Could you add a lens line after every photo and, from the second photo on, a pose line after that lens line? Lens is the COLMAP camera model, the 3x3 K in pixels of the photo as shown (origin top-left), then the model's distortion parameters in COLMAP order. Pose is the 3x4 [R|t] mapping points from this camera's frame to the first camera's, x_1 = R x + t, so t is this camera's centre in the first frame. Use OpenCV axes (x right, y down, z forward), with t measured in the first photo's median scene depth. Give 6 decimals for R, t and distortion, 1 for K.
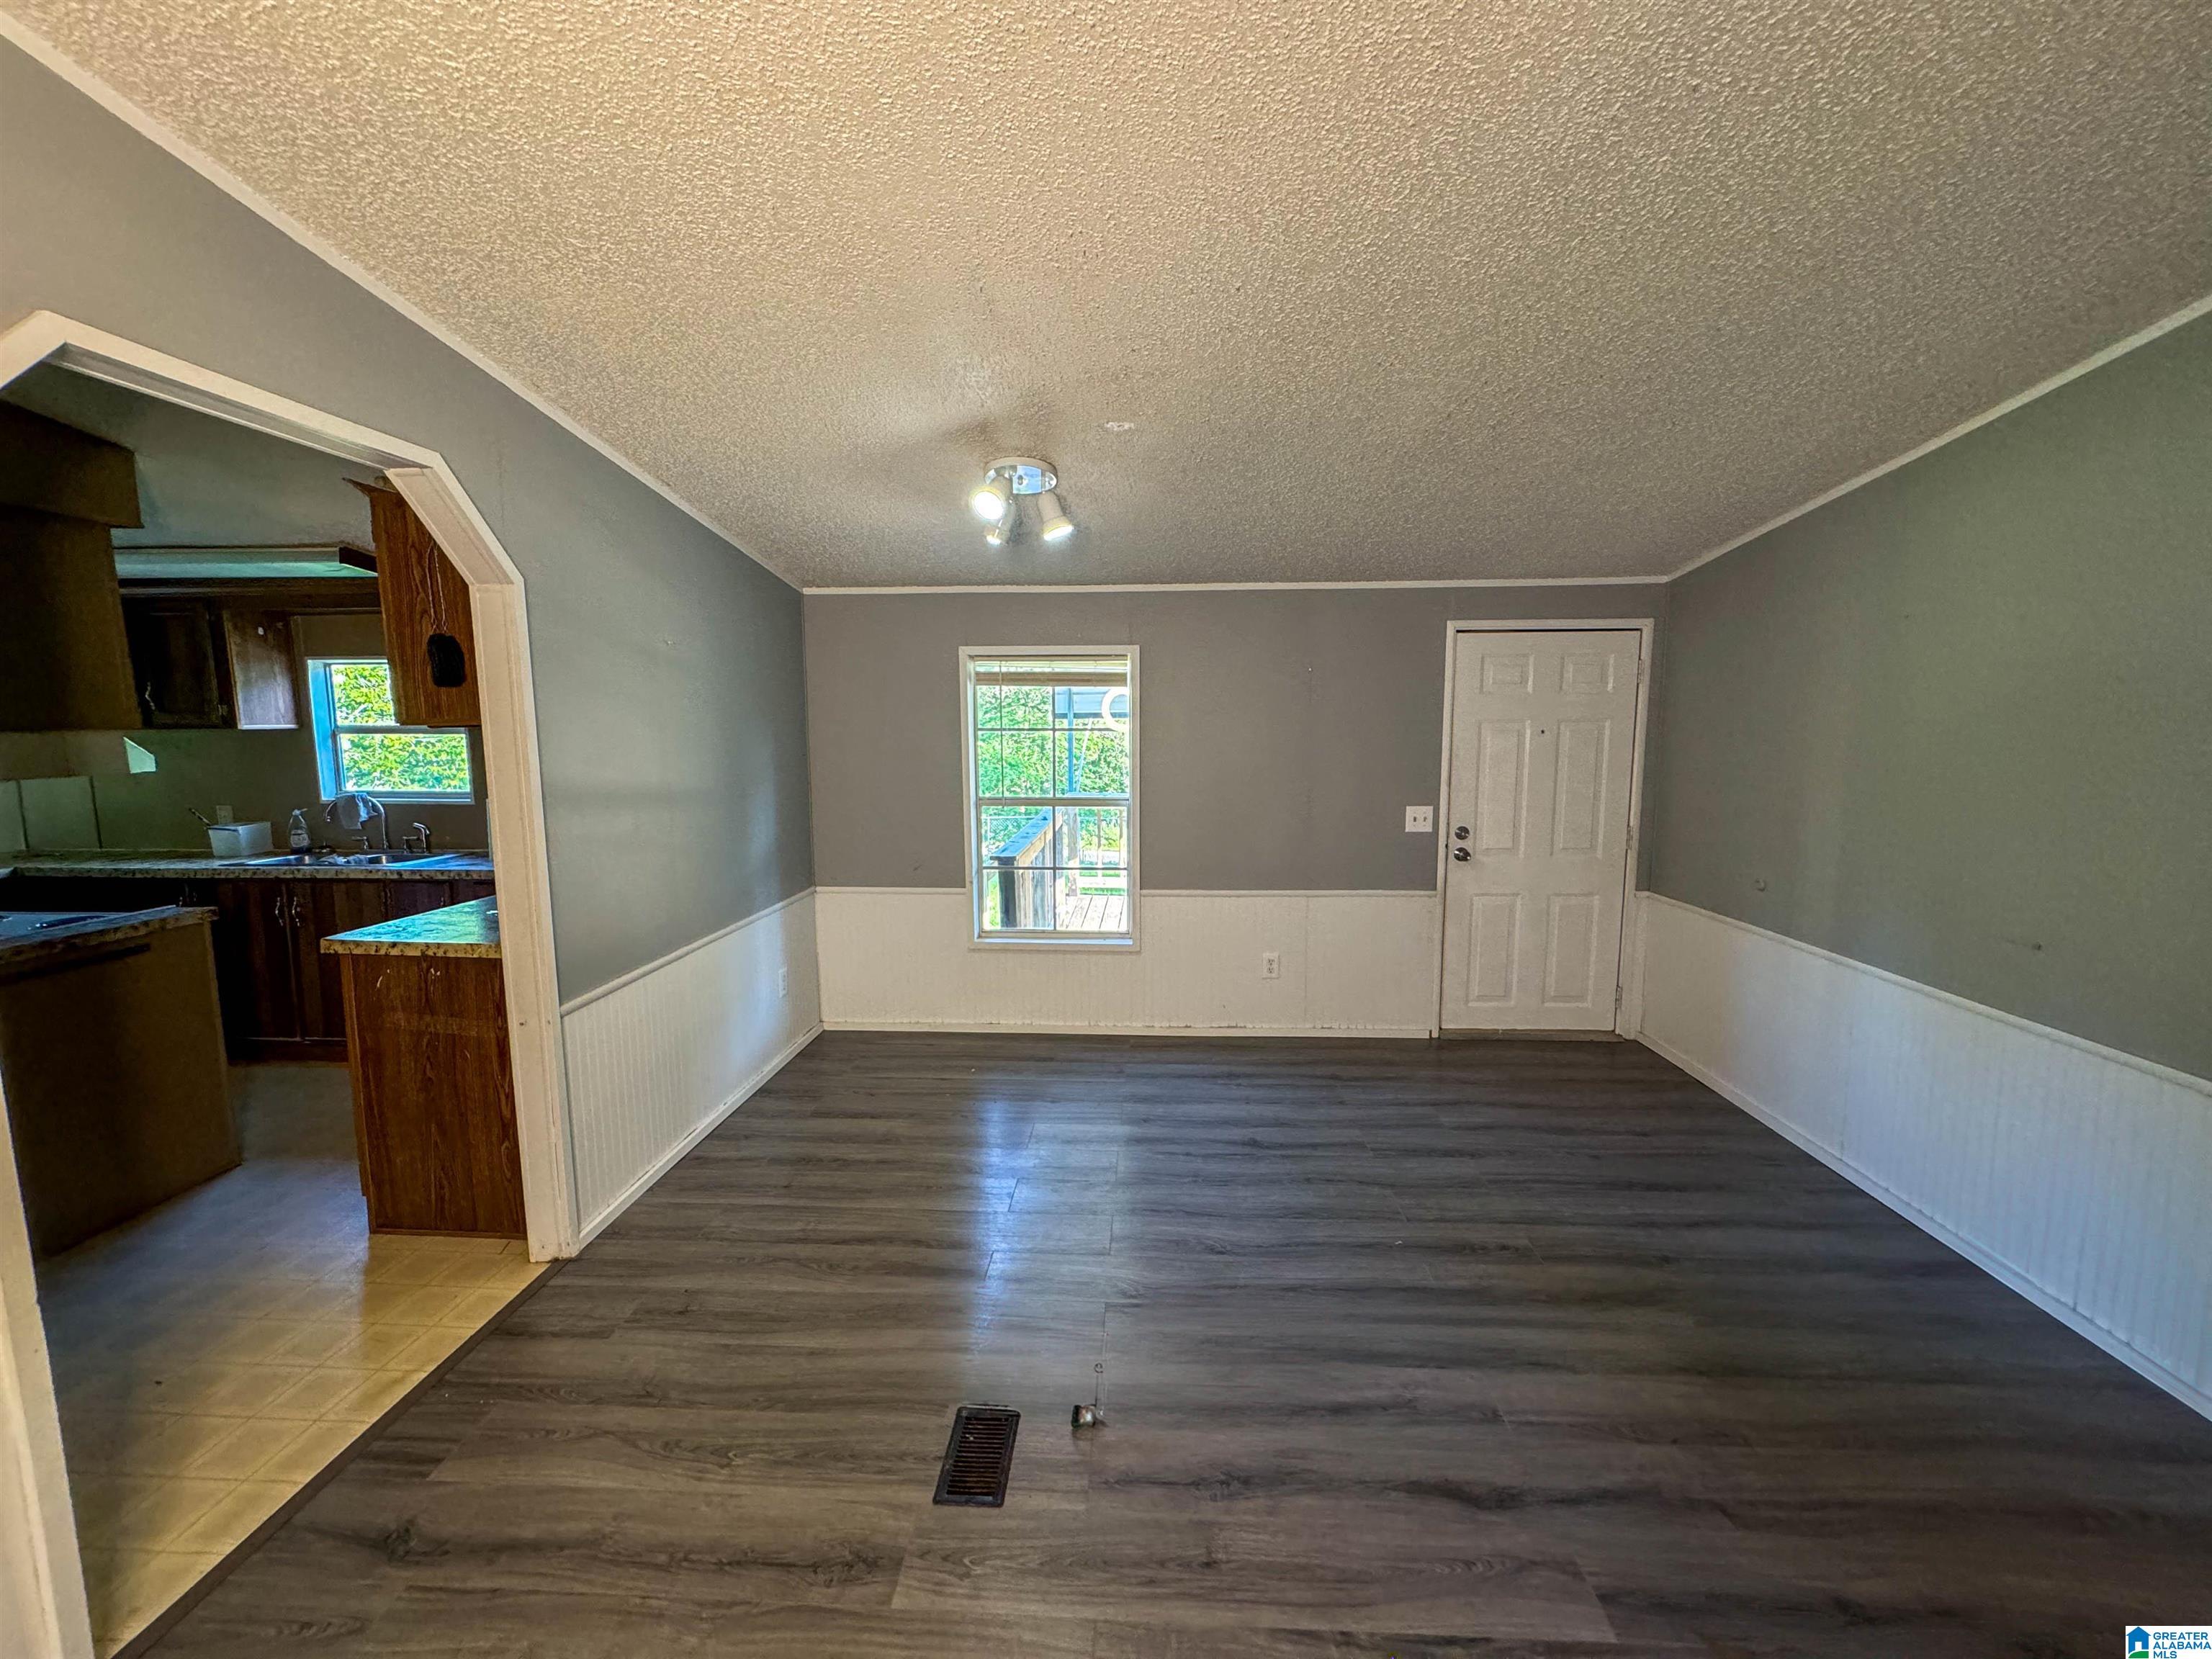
lens RADIAL K [[879.2, 0, 1106.0], [0, 879.2, 829.5], [0, 0, 1]] dist [-0.002192, 0.000518]
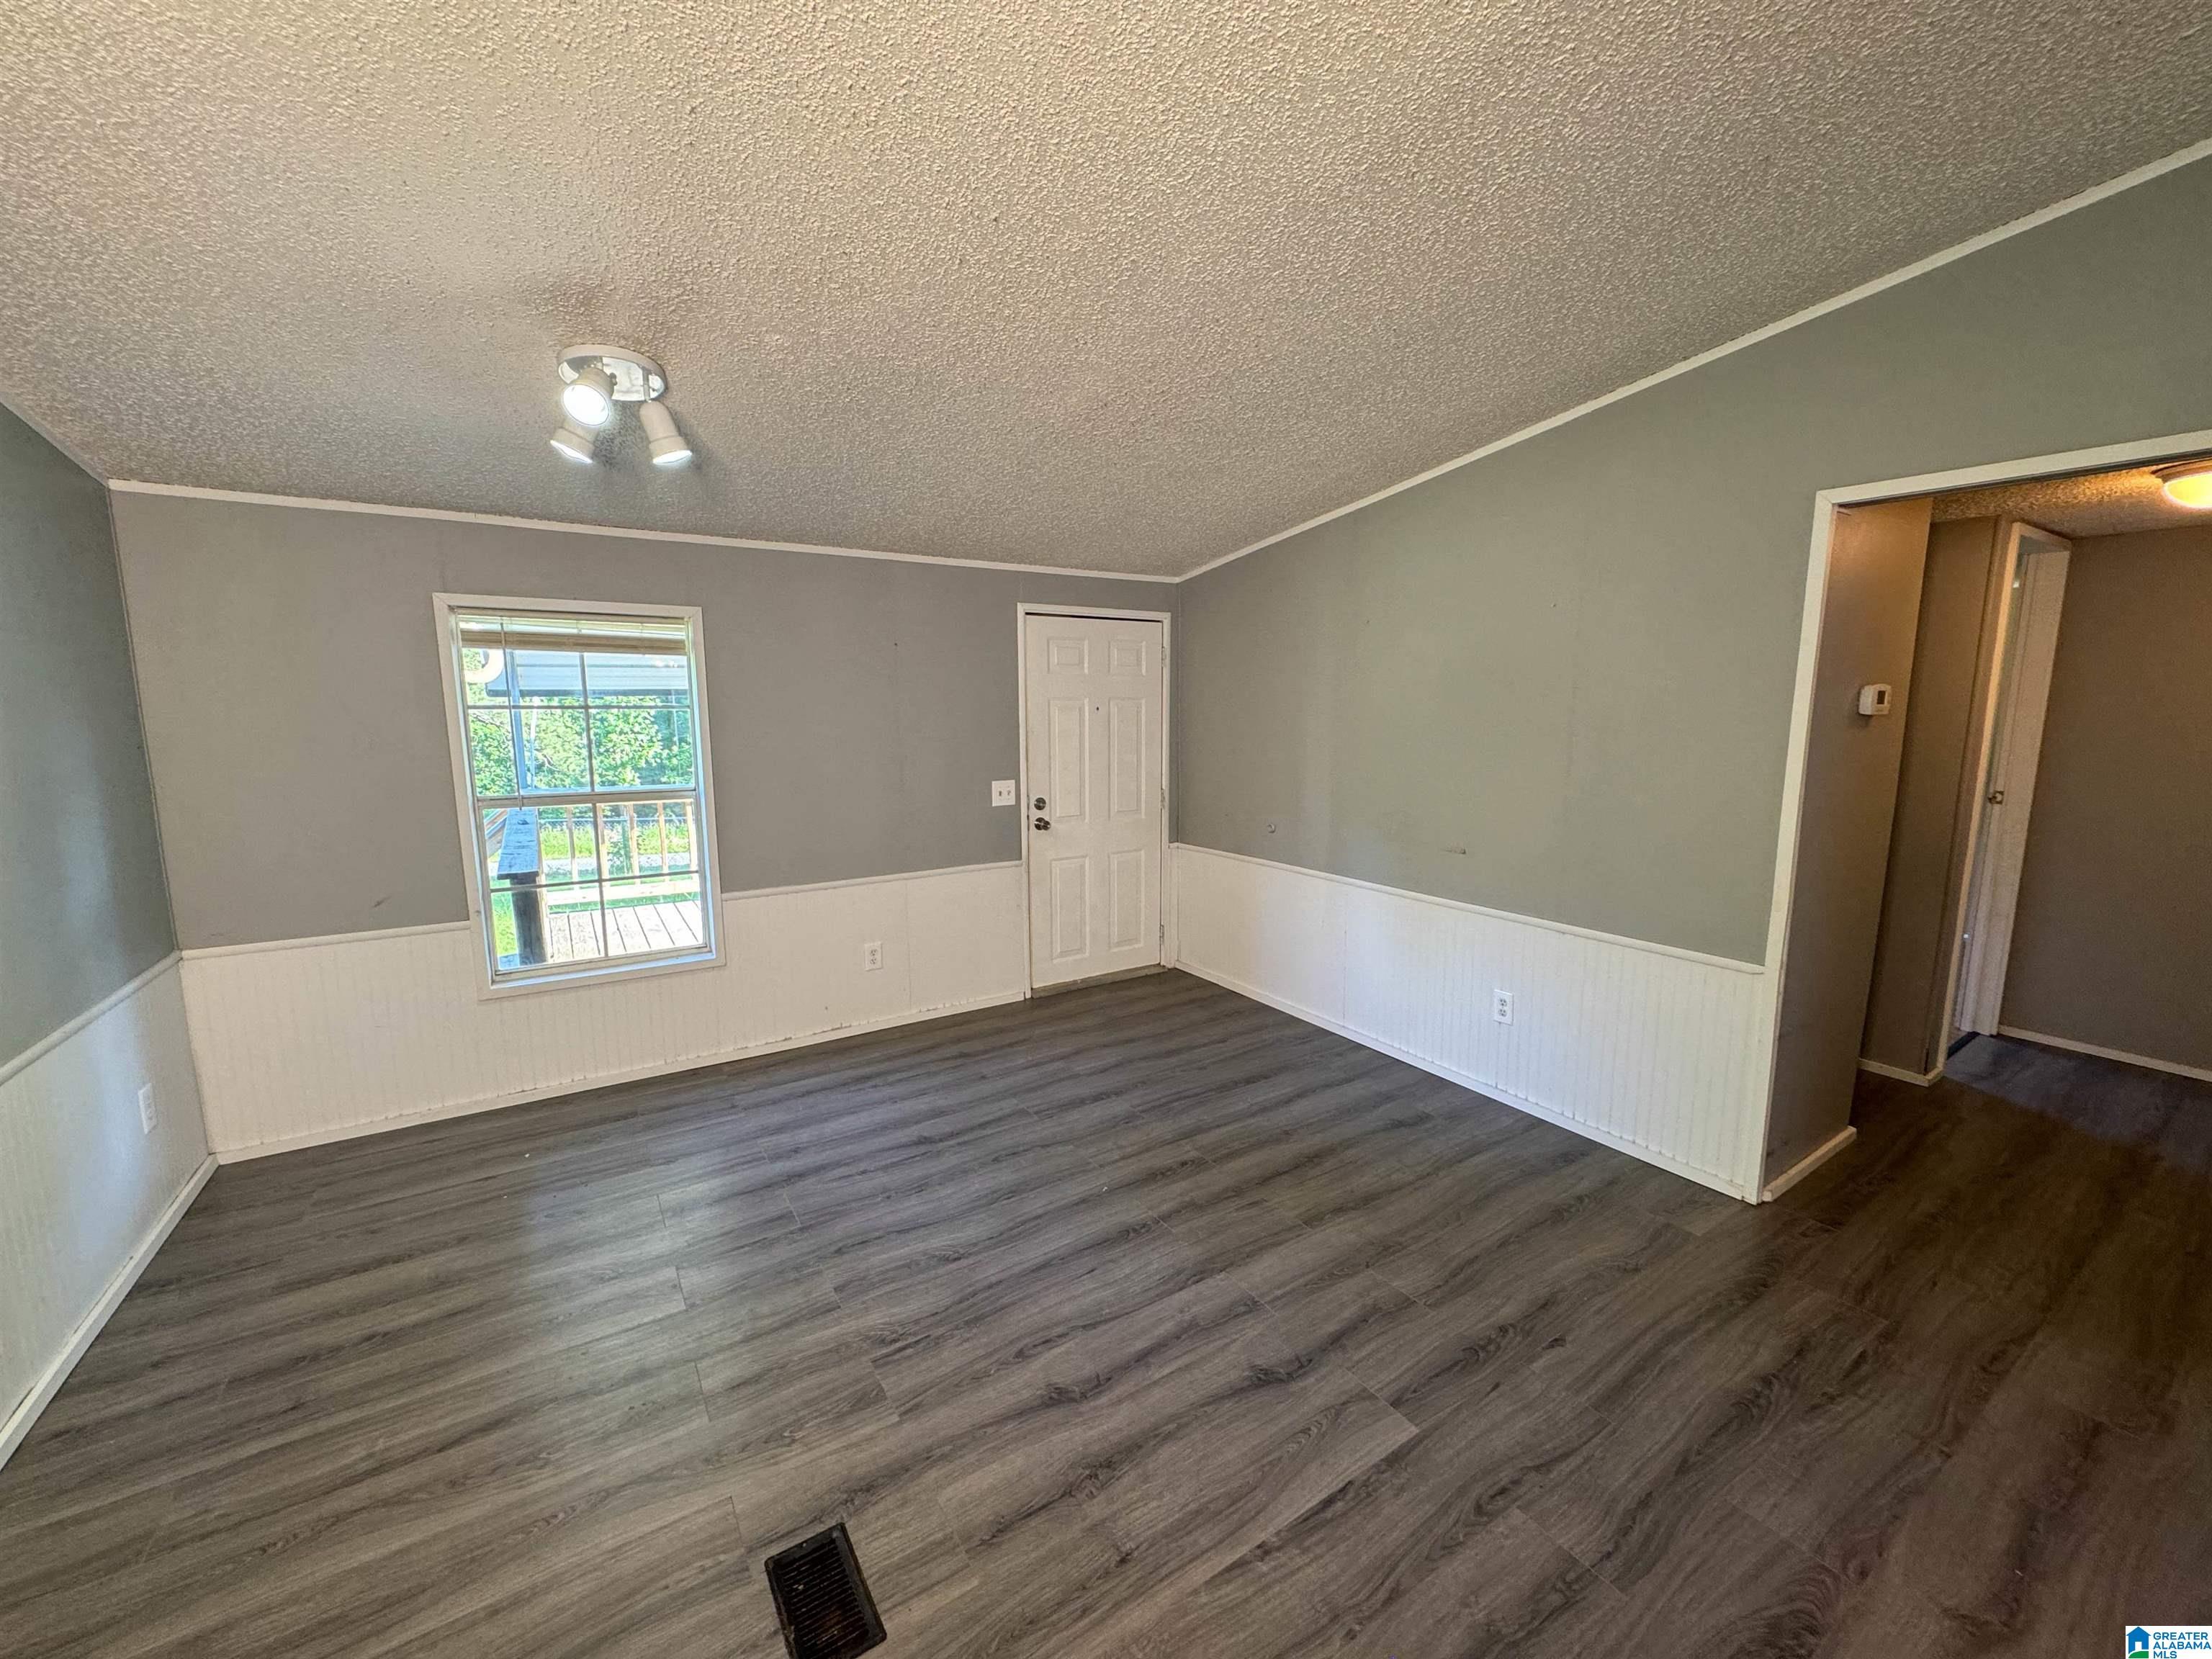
lens RADIAL K [[879.2, 0, 1106.0], [0, 879.2, 829.5], [0, 0, 1]] dist [-0.002192, 0.000518]
pose [[0.810276, -0.080594, 0.580481, -0.175243], [0.069706, 0.996721, 0.041085, -0.003637], [-0.581889, 0.007173, 0.813237, 0.095907]]
